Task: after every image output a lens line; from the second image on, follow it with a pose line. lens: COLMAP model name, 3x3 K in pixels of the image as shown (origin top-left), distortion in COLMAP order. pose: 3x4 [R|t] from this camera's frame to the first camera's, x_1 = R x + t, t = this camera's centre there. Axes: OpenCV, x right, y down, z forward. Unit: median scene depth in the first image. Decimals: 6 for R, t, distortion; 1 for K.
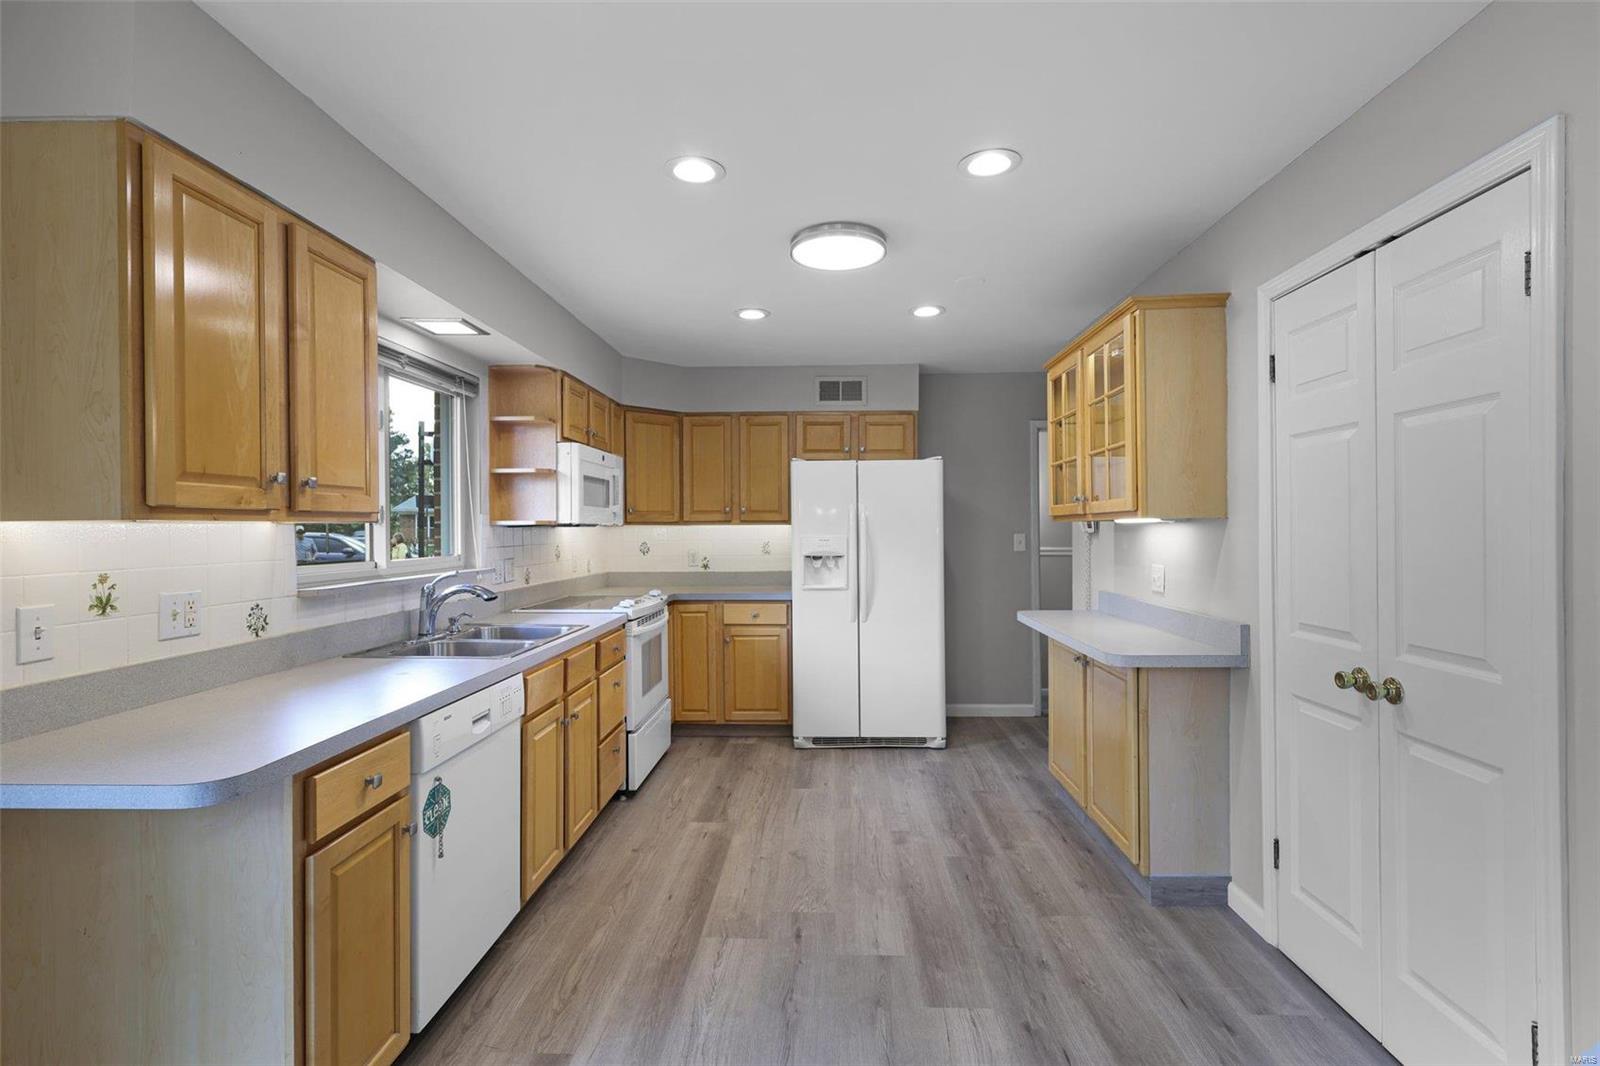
lens RADIAL K [[740.6, 0, 803.7], [0, 740.6, 529.3], [0, 0, 1]] dist [0.003578, 0.000146]
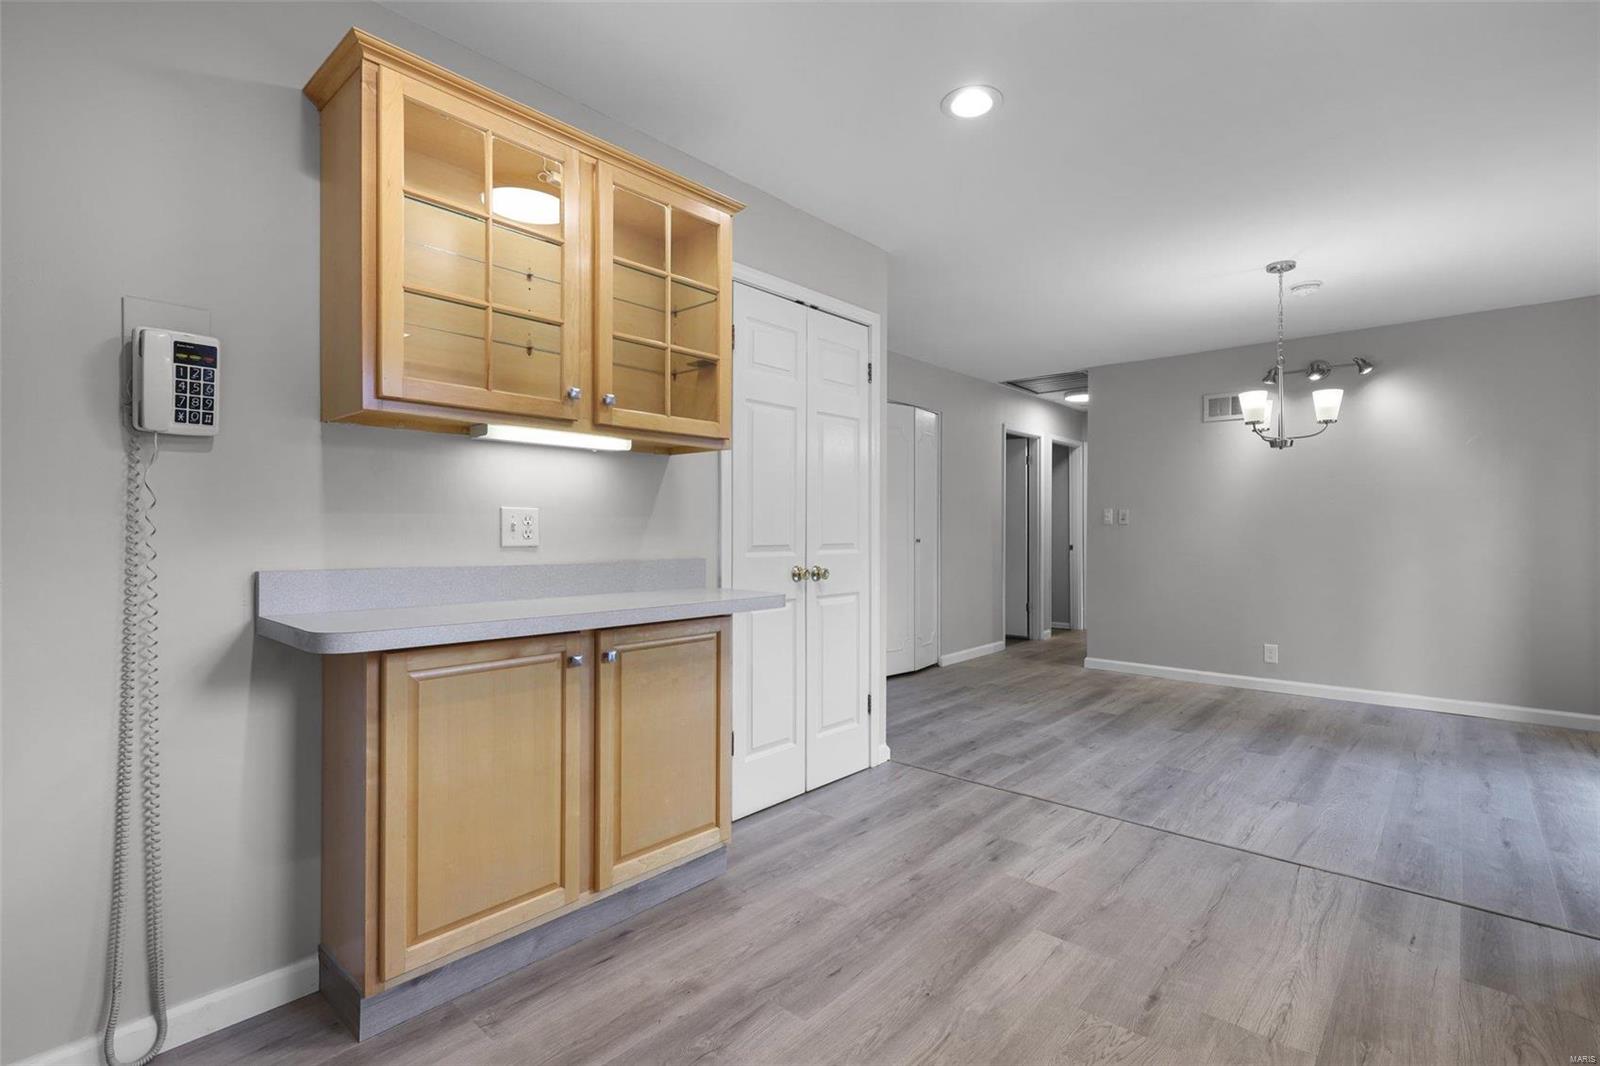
lens RADIAL K [[740.6, 0, 801.3], [0, 740.6, 536.2], [0, 0, 1]] dist [0.003578, 0.000146]
pose [[-0.770133, -0.002037, 0.637880, -0.184397], [0.000933, 0.999990, 0.004320, 0.085256], [-0.637882, 0.003922, -0.770124, 1.606596]]
